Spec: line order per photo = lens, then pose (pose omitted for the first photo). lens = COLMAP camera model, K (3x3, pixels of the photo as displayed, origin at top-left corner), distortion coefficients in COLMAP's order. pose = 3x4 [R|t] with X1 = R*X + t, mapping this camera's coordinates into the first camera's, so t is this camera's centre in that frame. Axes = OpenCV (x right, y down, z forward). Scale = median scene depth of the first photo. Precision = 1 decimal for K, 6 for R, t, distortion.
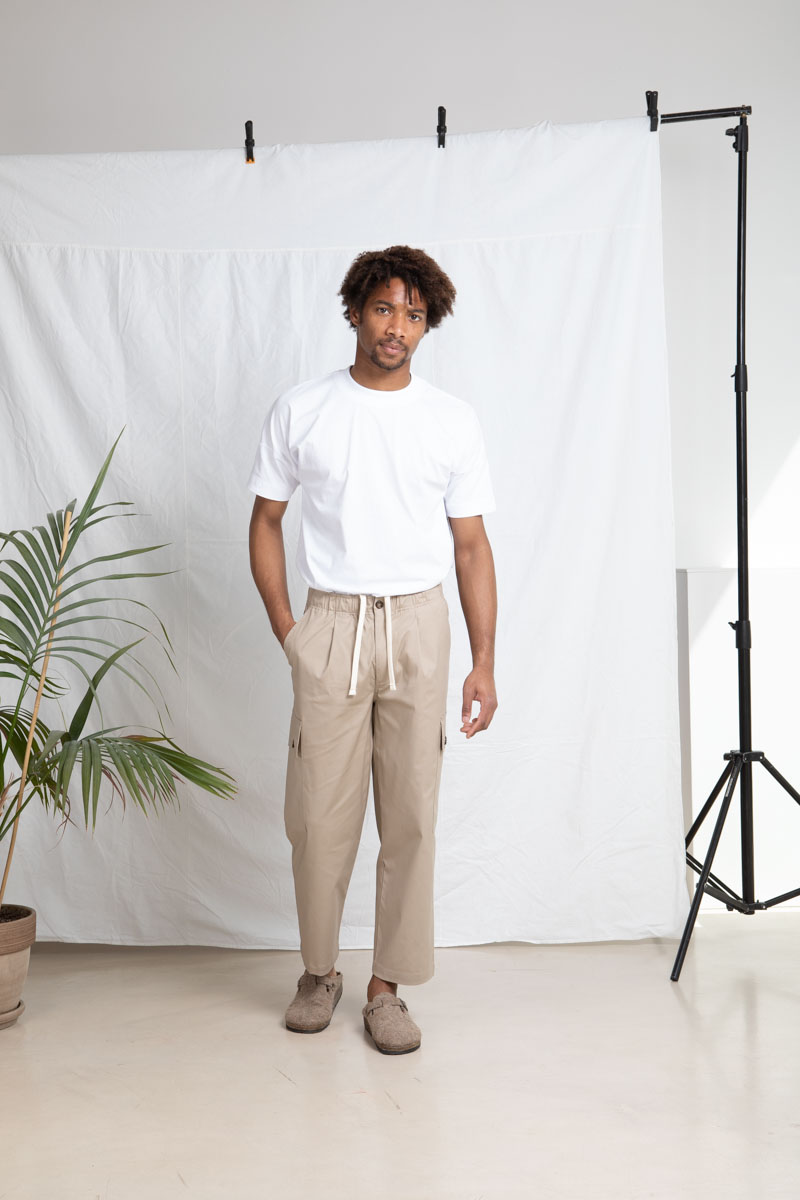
lens RADIAL K [[1878.5, 0, 417.5], [0, 1878.5, 599.9], [0, 0, 1]] dist [-0.020155, -0.006660]
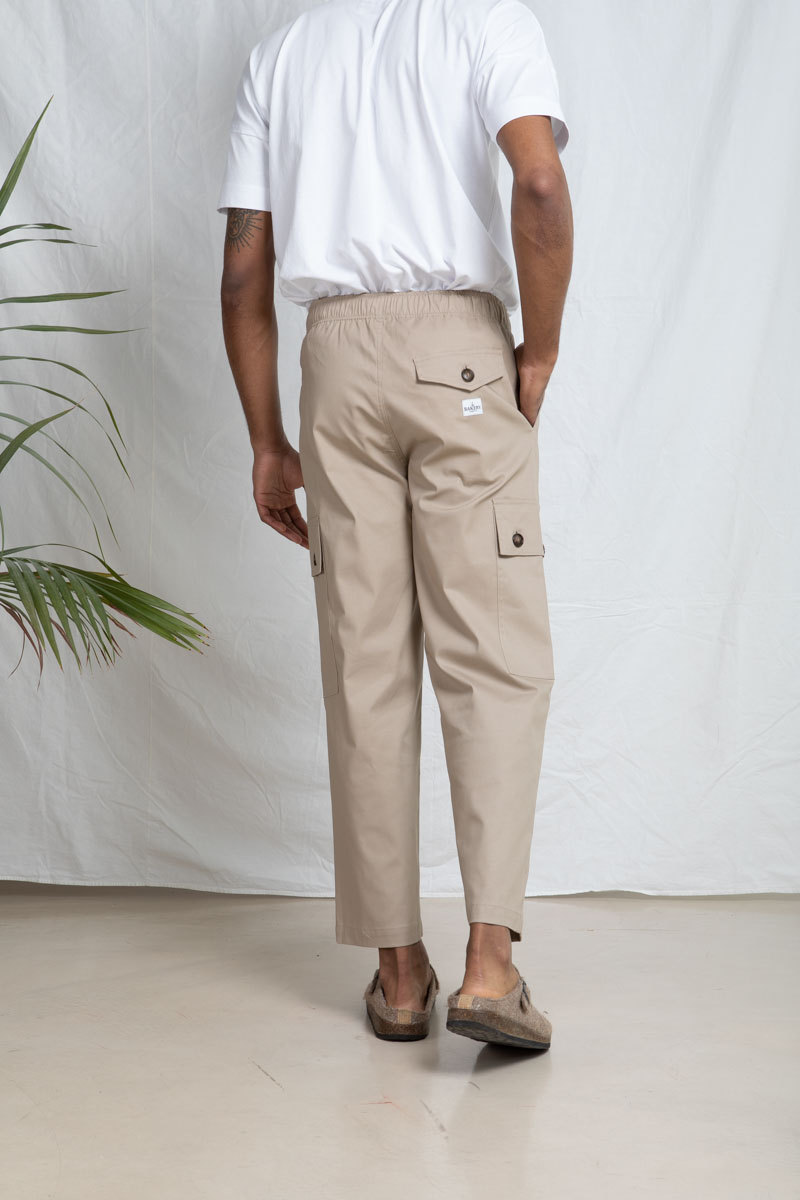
lens RADIAL K [[2209.3, 0, 400.0], [0, 2209.3, 600.0], [0, 0, 1]] dist [0.001361, 0.140859]
pose [[0.999219, 0.018883, -0.034713, -0.002630], [-0.017639, 0.999204, 0.035772, 0.047993], [0.035361, -0.035132, 0.998757, 0.193154]]
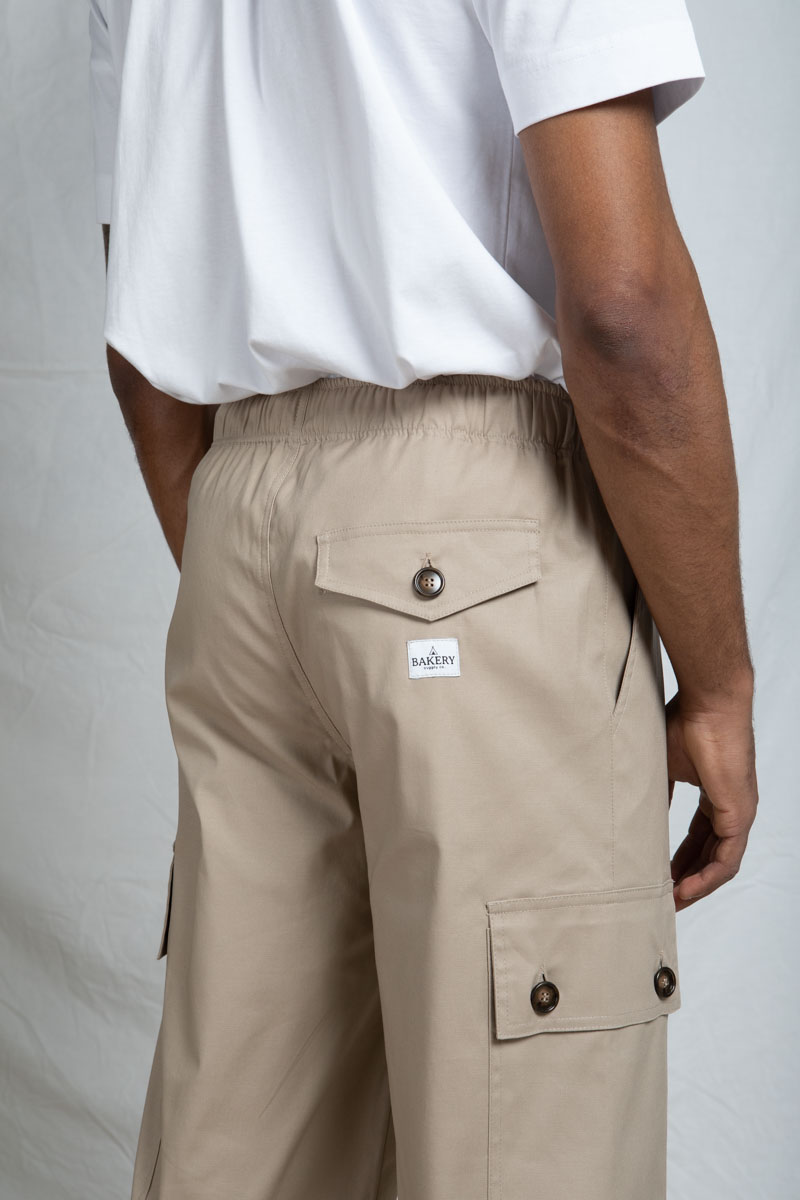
lens RADIAL K [[2209.3, 0, 400.0], [0, 2209.3, 600.0], [0, 0, 1]] dist [0.001361, 0.140859]
pose [[0.998947, 0.017178, -0.042537, 0.001344], [-0.016381, 0.999685, 0.019024, 0.009905], [0.042850, -0.018307, 0.998914, 0.508309]]
